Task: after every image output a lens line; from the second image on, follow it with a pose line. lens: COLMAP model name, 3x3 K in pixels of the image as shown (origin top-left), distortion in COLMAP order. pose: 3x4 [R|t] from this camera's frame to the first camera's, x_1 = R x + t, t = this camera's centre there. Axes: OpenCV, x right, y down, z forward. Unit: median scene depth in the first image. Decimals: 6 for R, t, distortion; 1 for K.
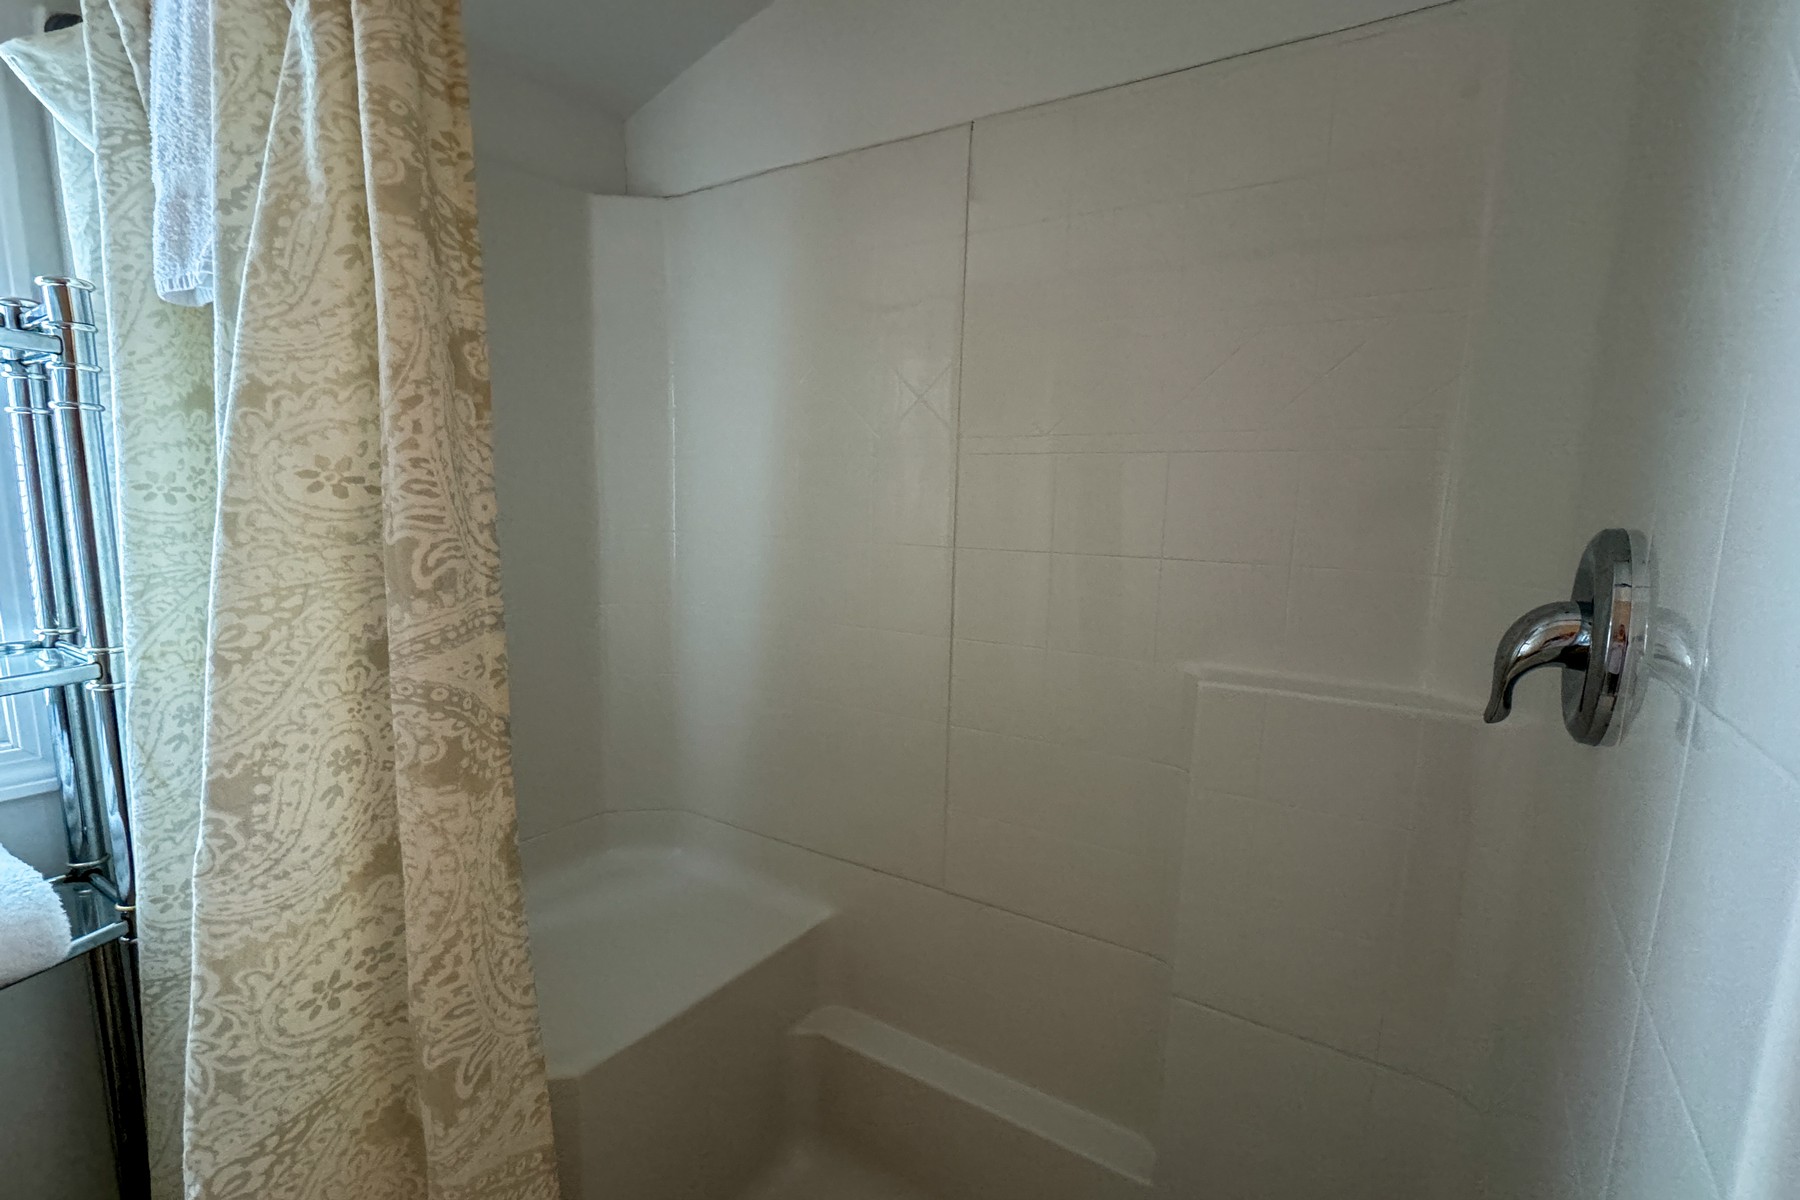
lens RADIAL K [[826.2, 0, 897.9], [0, 826.2, 625.5], [0, 0, 1]] dist [0.000207, -0.001503]
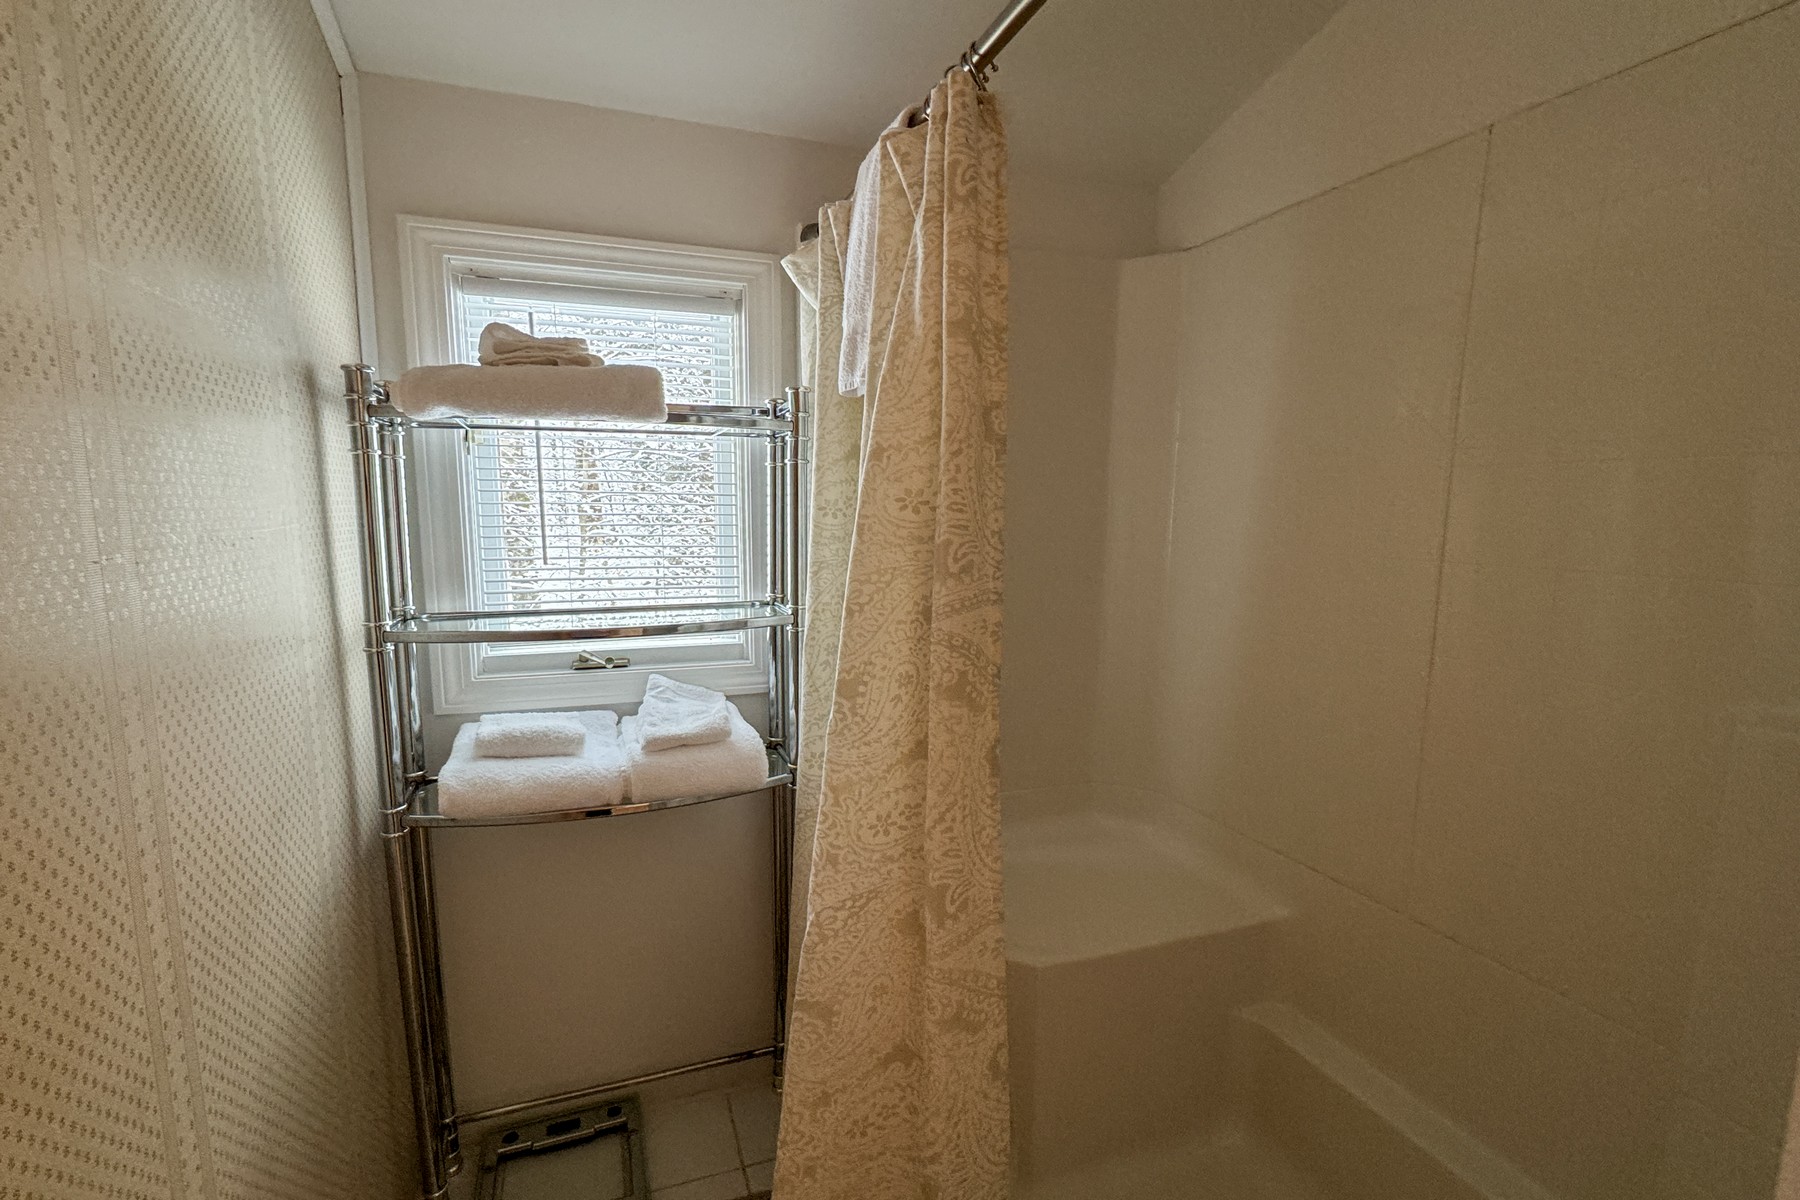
lens RADIAL K [[826.2, 0, 897.9], [0, 826.2, 625.5], [0, 0, 1]] dist [0.000207, -0.001503]
pose [[0.802939, 0.073258, -0.591543, 0.252319], [-0.084665, 0.996373, 0.008472, 0.048109], [0.590018, 0.043281, 0.806229, -0.292938]]
